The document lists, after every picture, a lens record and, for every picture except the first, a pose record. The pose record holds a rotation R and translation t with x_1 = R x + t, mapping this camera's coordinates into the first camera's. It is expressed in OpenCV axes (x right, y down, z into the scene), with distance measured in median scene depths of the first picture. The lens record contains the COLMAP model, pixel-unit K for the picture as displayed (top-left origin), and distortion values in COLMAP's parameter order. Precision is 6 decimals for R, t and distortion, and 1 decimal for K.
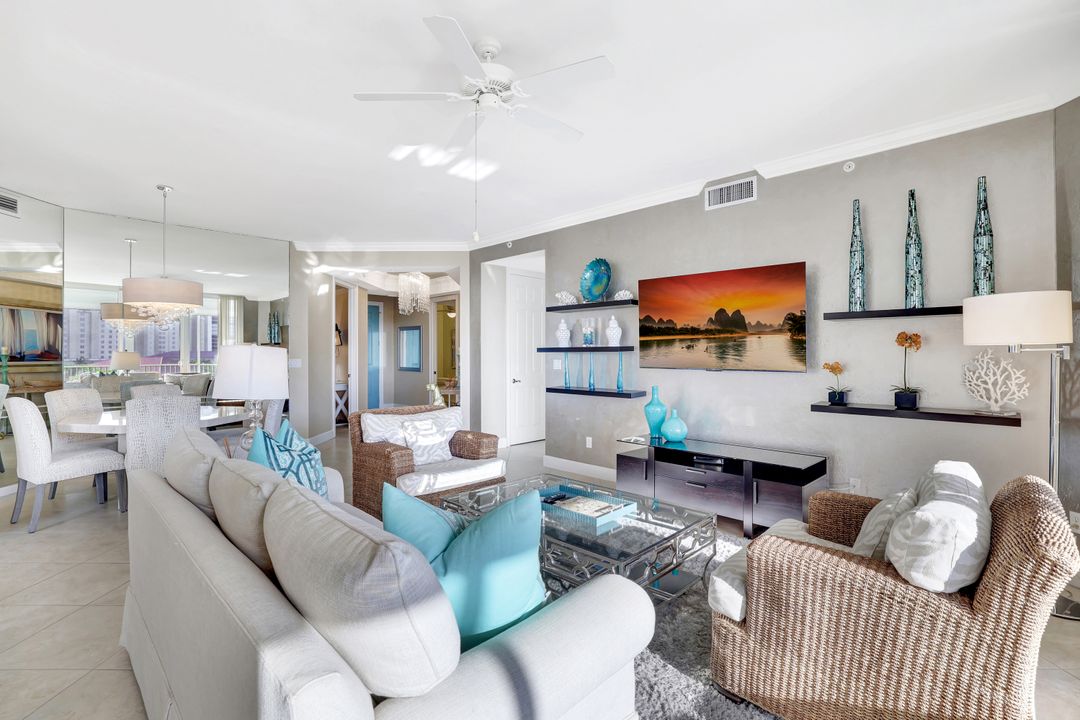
lens RADIAL K [[494.9, 0, 531.0], [0, 494.9, 357.8], [0, 0, 1]] dist [-0.018937, 0.000027]
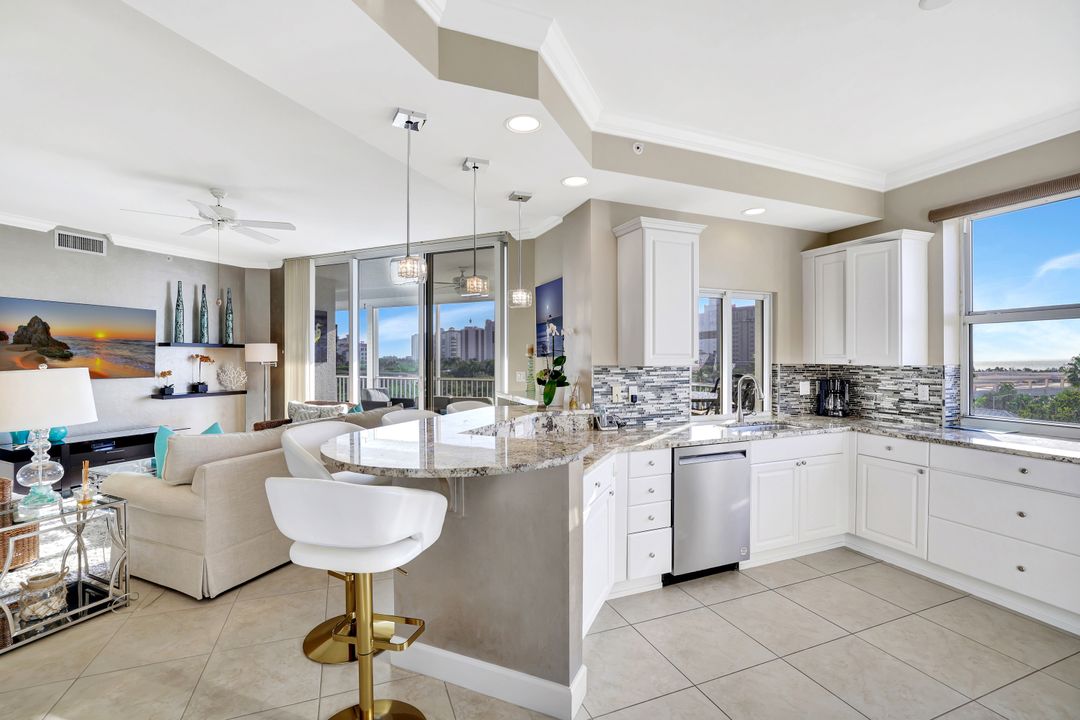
lens RADIAL K [[475.5, 0, 515.4], [0, 475.5, 358.7], [0, 0, 1]] dist [-0.041471, 0.017503]
pose [[-0.337017, -0.001667, 0.941497, -0.994345], [0.005864, 0.999975, 0.003869, -0.024431], [-0.941480, 0.006825, -0.336999, 0.295228]]
